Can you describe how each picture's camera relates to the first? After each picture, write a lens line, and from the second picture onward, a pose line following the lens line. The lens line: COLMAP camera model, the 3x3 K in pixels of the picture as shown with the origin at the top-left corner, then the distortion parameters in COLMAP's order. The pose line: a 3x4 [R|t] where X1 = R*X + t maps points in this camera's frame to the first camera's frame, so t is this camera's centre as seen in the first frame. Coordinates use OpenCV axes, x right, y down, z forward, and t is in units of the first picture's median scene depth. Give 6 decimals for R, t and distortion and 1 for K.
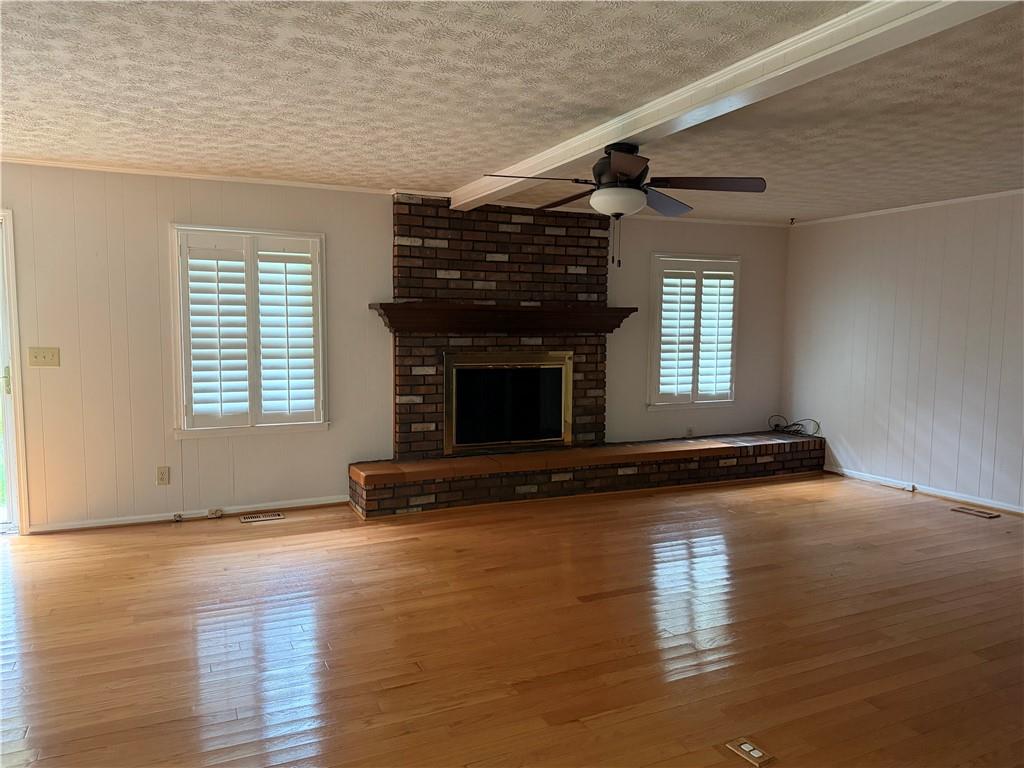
lens RADIAL K [[715.4, 0, 512.9], [0, 715.4, 387.2], [0, 0, 1]] dist [0.069591, -0.002870]
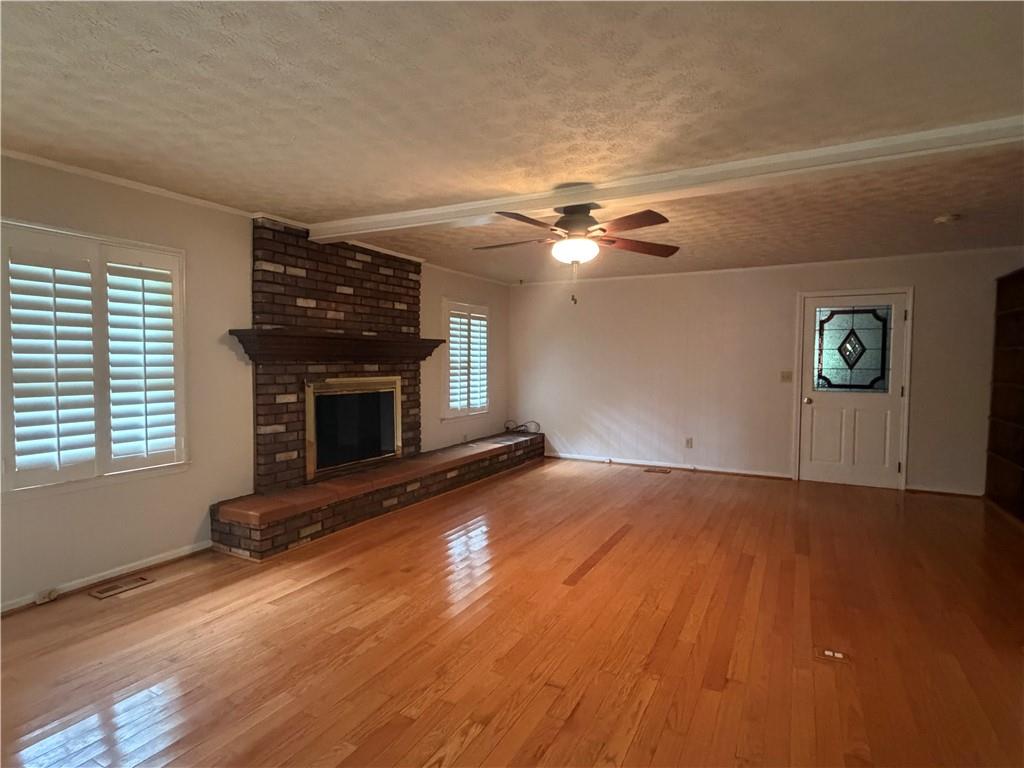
lens RADIAL K [[542.7, 0, 510.7], [0, 542.7, 380.5], [0, 0, 1]] dist [-0.001531, -0.000029]
pose [[0.799668, -0.025325, 0.599908, -0.321409], [0.051637, 0.998309, -0.026688, -0.011795], [-0.598218, 0.052319, 0.799624, 0.214337]]
